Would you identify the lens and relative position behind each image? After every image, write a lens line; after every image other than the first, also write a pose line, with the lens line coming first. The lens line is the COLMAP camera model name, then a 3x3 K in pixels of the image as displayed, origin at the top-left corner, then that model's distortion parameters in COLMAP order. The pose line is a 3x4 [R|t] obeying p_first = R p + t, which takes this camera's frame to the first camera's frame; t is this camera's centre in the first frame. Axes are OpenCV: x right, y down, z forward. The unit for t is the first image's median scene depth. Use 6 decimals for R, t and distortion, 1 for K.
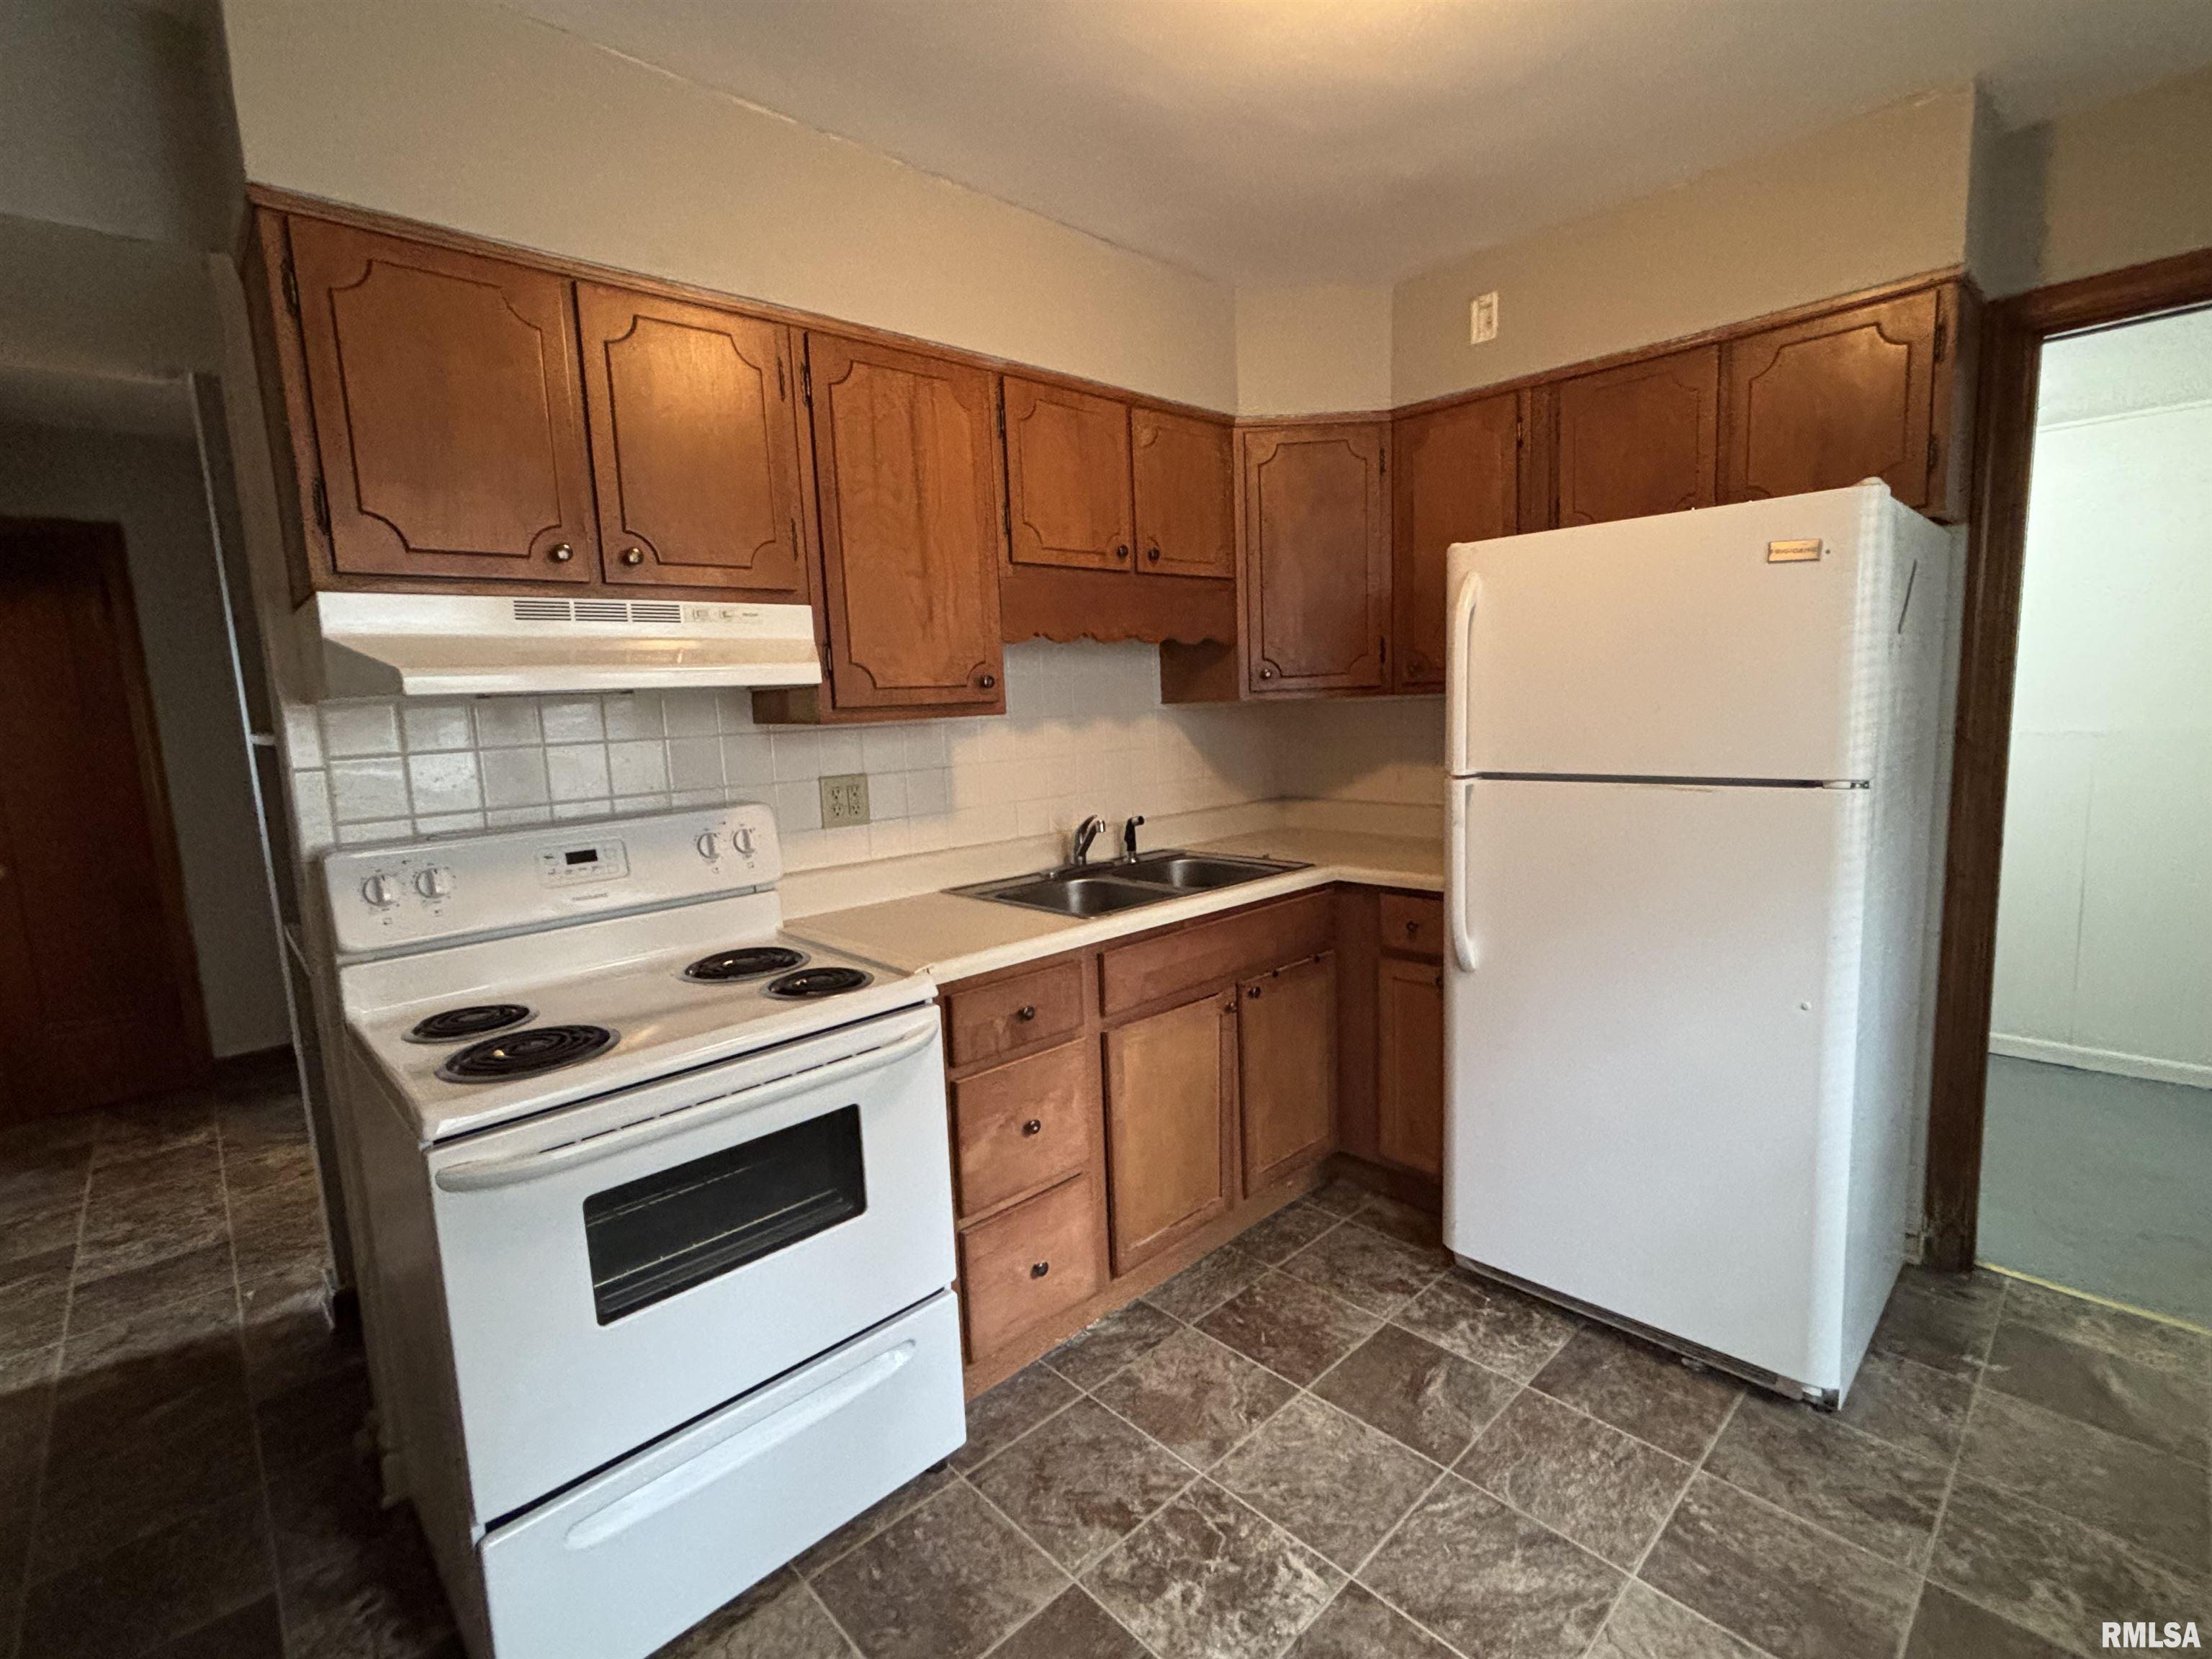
lens RADIAL K [[1016.6, 0, 1110.8], [0, 1016.6, 830.7], [0, 0, 1]] dist [0.013387, 0.000790]
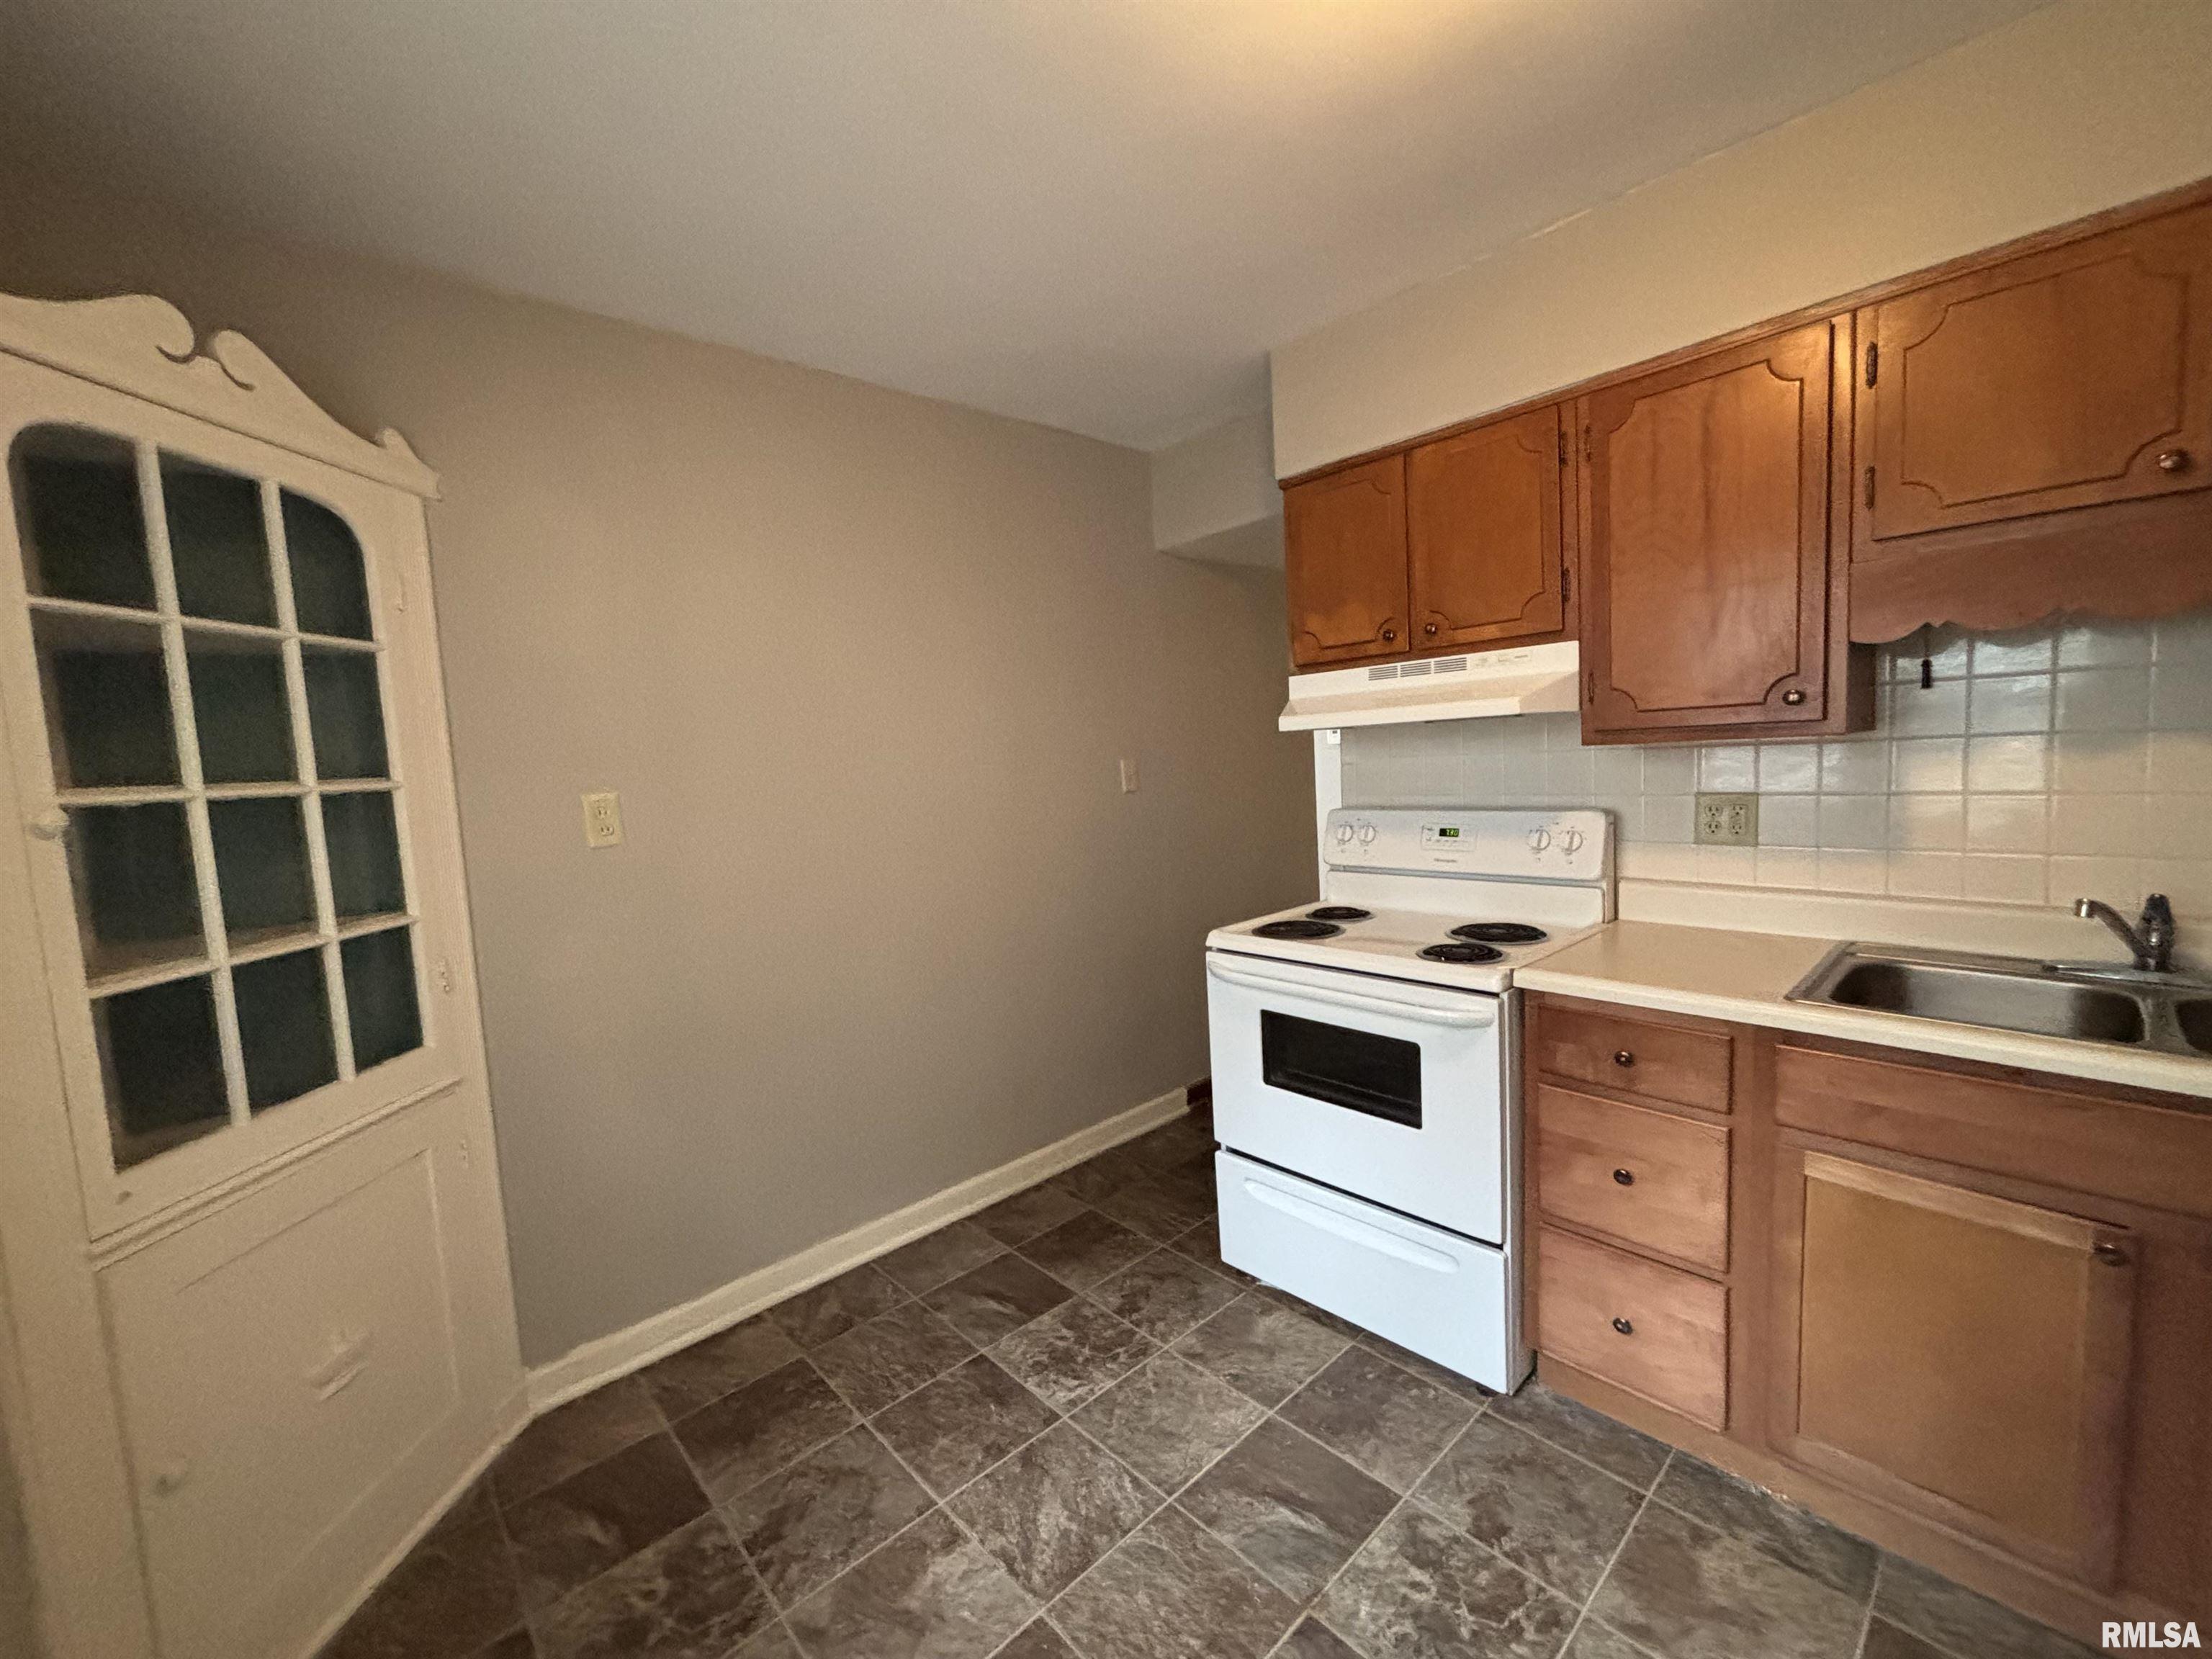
lens RADIAL K [[894.7, 0, 1103.3], [0, 894.7, 831.1], [0, 0, 1]] dist [-0.003640, -0.000110]
pose [[-0.021243, 0.130742, -0.991189, 0.826343], [-0.078469, 0.988136, 0.132021, -0.115949], [0.996690, 0.080582, -0.010732, 0.570589]]
